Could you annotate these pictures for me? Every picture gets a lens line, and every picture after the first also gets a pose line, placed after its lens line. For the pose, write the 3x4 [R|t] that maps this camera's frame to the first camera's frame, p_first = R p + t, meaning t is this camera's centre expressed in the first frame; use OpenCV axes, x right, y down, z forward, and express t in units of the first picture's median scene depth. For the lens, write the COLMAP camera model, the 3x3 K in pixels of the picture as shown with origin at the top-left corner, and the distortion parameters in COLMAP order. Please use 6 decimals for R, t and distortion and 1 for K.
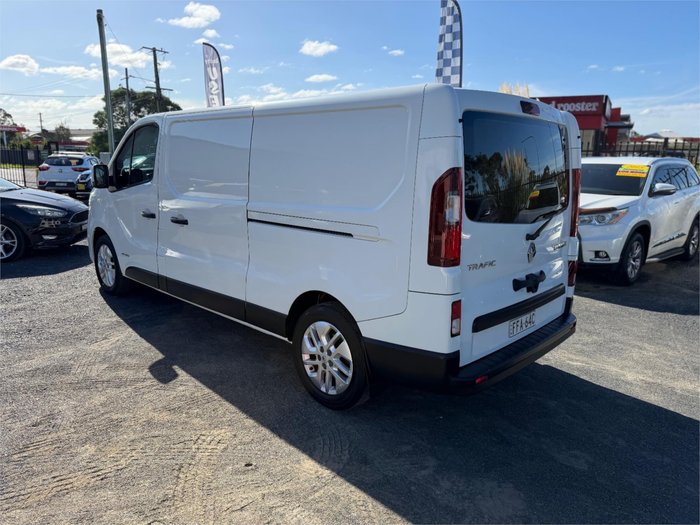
lens RADIAL K [[497.8, 0, 347.2], [0, 497.8, 256.2], [0, 0, 1]] dist [0.026312, -0.033219]
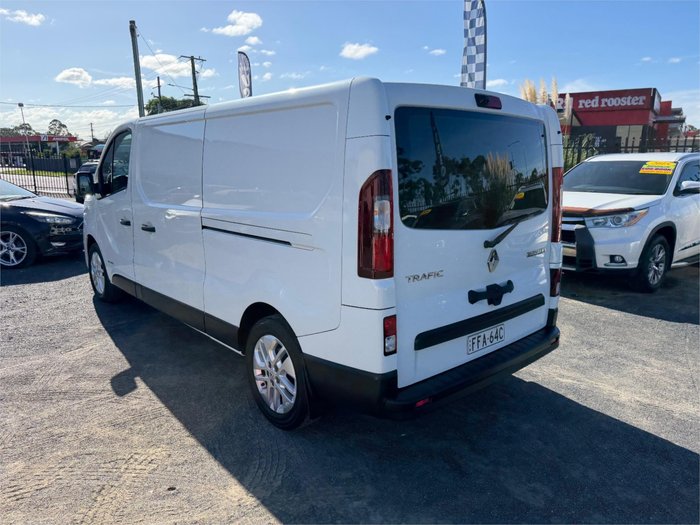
lens RADIAL K [[497.8, 0, 346.7], [0, 497.8, 259.5], [0, 0, 1]] dist [0.026312, -0.033219]
pose [[0.996483, -0.004097, -0.083692, 0.162263], [0.004235, 0.999990, 0.001468, -0.011489], [0.083685, -0.001817, 0.996491, 0.068202]]
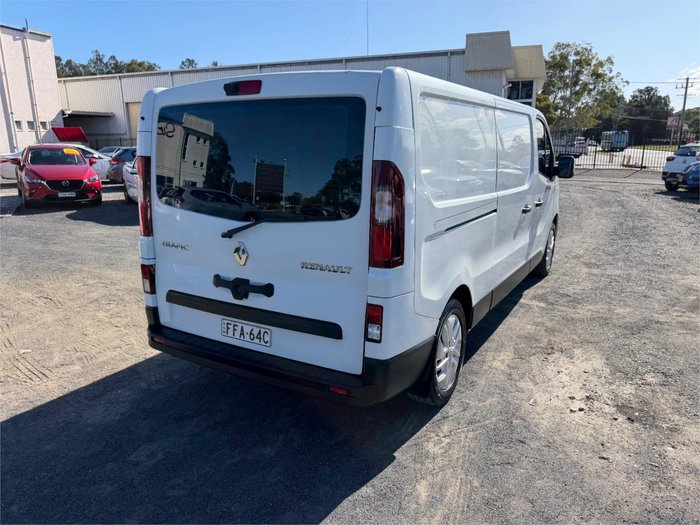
lens RADIAL K [[497.8, 0, 353.1], [0, 497.8, 266.5], [0, 0, 1]] dist [0.026312, -0.033219]
pose [[0.230010, 0.209837, -0.950297, 1.133343], [-0.173572, 0.969667, 0.172103, -0.155757], [0.957585, 0.125359, 0.259455, 0.871946]]
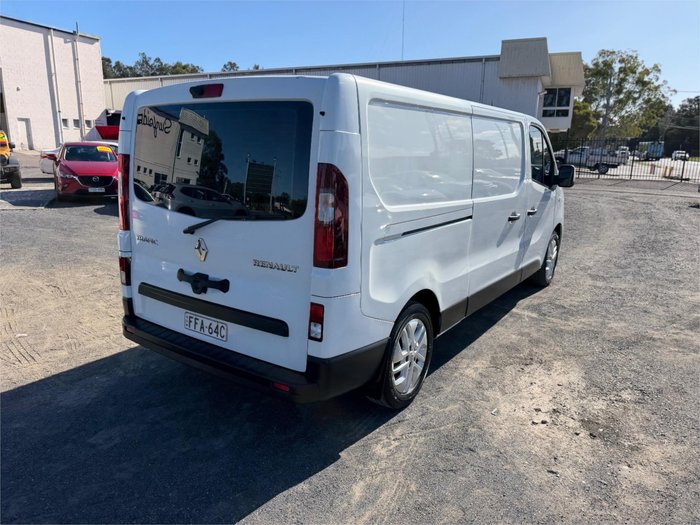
lens RADIAL K [[497.8, 0, 349.2], [0, 497.8, 261.7], [0, 0, 1]] dist [0.026312, -0.033219]
pose [[0.152775, 0.201850, -0.967428, 1.172117], [-0.200107, 0.964960, 0.169734, -0.177512], [0.967790, 0.167658, 0.187814, 0.989330]]
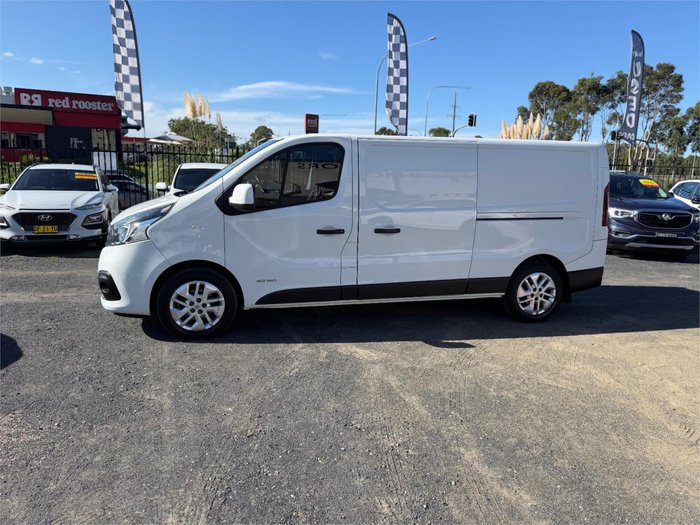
lens RADIAL K [[497.8, 0, 355.5], [0, 497.8, 259.7], [0, 0, 1]] dist [0.026312, -0.033219]
pose [[0.523909, -0.161460, 0.836331, -1.638947], [0.150438, 0.983974, 0.095724, -0.153543], [-0.838384, 0.075665, 0.539803, 0.550456]]
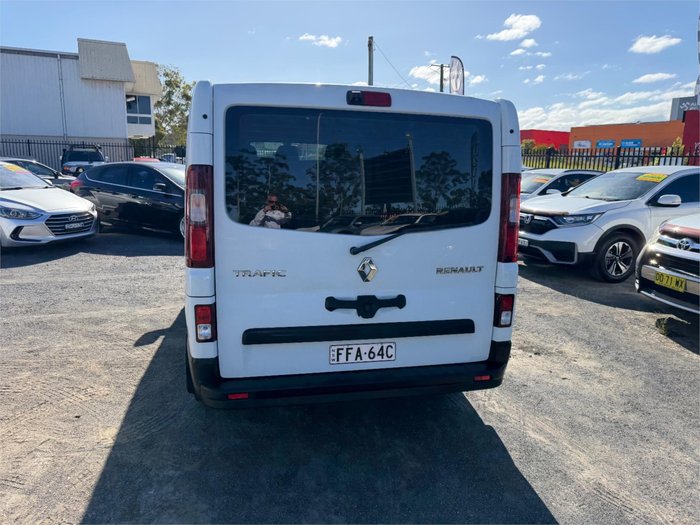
lens RADIAL K [[497.8, 0, 350.1], [0, 497.8, 254.7], [0, 0, 1]] dist [0.026312, -0.033219]
pose [[0.838291, 0.098209, -0.536305, 0.714155], [-0.110832, 0.993801, 0.008746, -0.033425], [0.533839, 0.052108, 0.843979, 0.250846]]
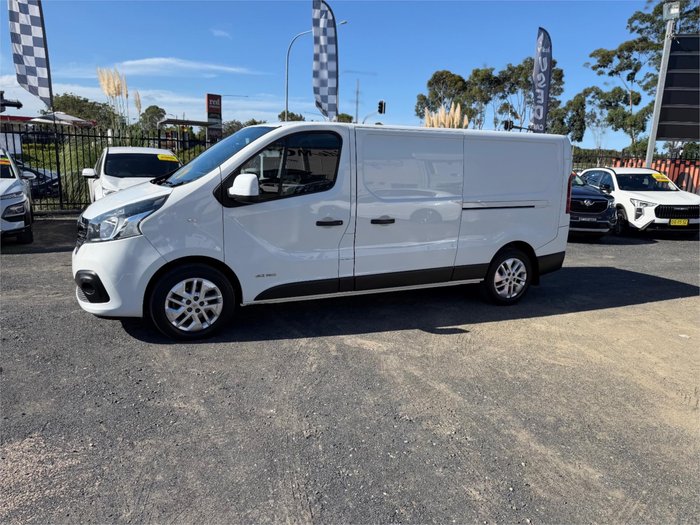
lens RADIAL K [[497.8, 0, 351.4], [0, 497.8, 262.6], [0, 0, 1]] dist [0.026312, -0.033219]
pose [[0.357386, -0.203458, 0.911526, -1.741879], [0.152271, 0.975618, 0.158062, -0.207452], [-0.921460, 0.082310, 0.379653, 0.783034]]
